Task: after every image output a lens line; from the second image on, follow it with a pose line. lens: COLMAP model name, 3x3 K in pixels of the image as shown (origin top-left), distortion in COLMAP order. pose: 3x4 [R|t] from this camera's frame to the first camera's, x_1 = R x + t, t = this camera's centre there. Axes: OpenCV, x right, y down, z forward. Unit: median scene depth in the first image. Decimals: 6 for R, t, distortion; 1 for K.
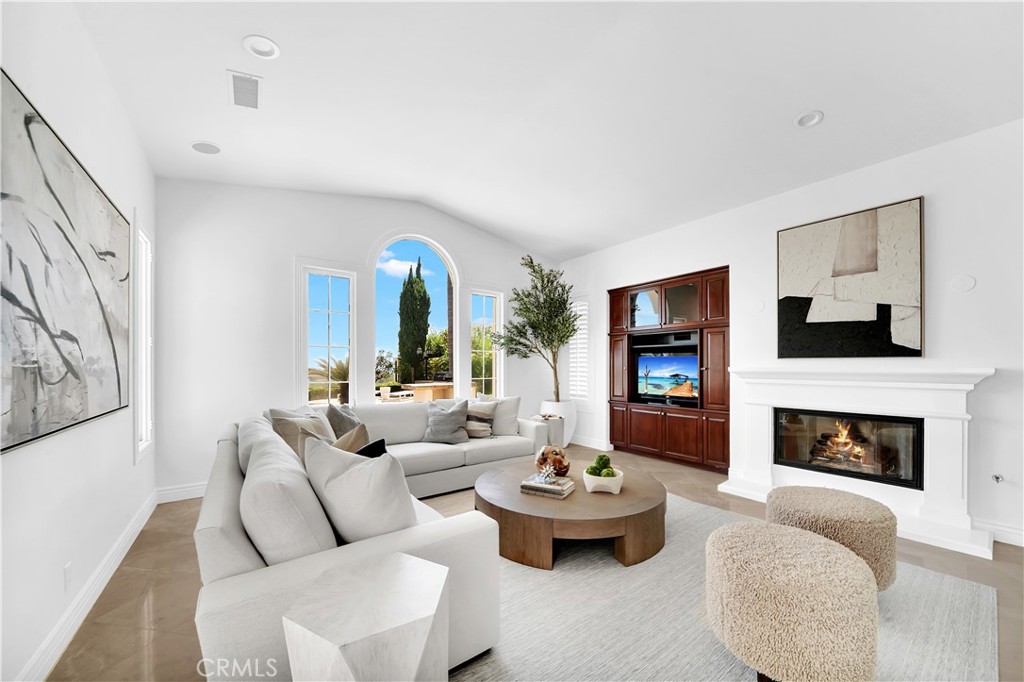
lens RADIAL K [[367.1, 0, 522.0], [0, 367.1, 365.7], [0, 0, 1]] dist [-0.020308, 0.000303]
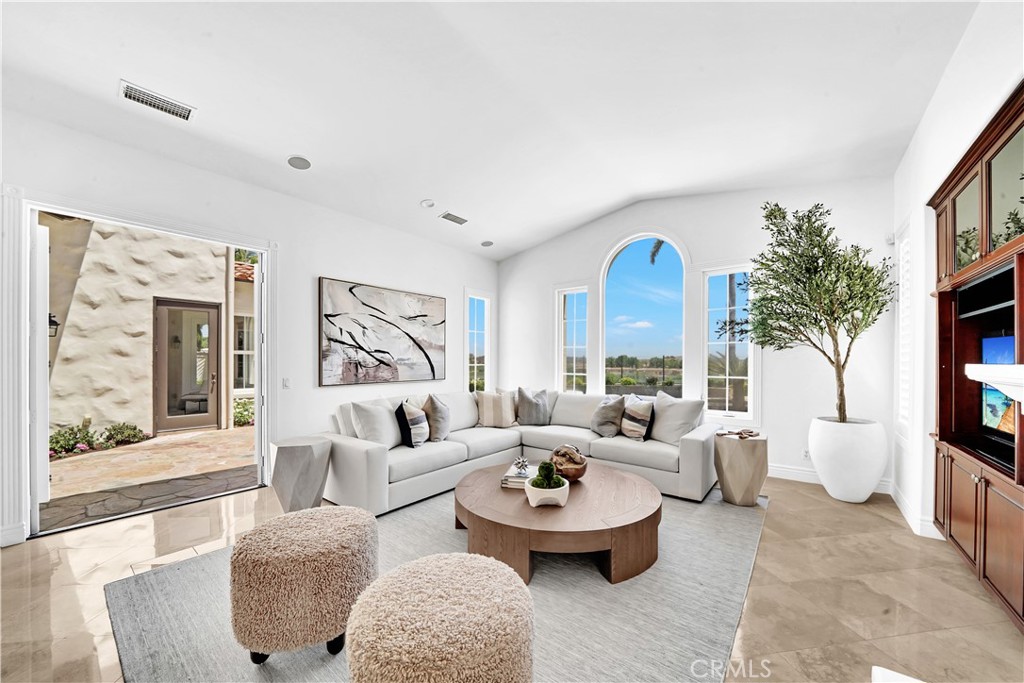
lens RADIAL K [[367.1, 0, 533.6], [0, 367.1, 363.2], [0, 0, 1]] dist [-0.020308, 0.000303]
pose [[0.275726, -0.000244, -0.961236, 0.717385], [0.001510, 0.999999, 0.000179, 0.005176], [0.961235, -0.001501, 0.275726, 0.503462]]
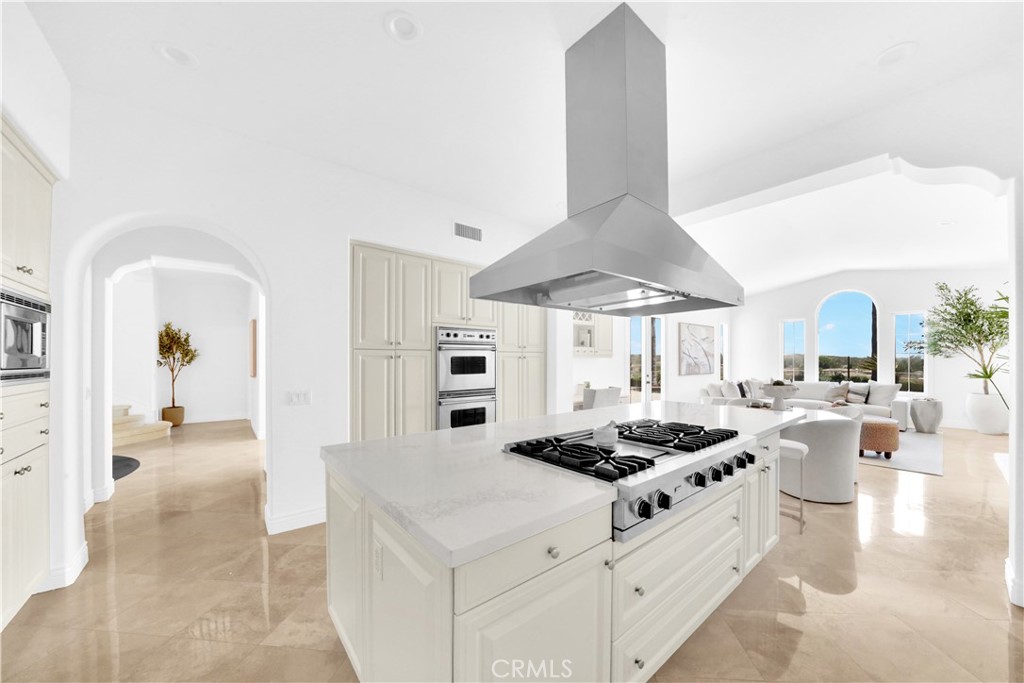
lens RADIAL K [[367.1, 0, 518.5], [0, 367.1, 356.6], [0, 0, 1]] dist [-0.020308, 0.000303]
pose [[0.045688, -0.007792, -0.998925, 1.612463], [0.000699, 0.999970, -0.007768, -0.023395], [0.998956, -0.000343, 0.045692, -0.762678]]
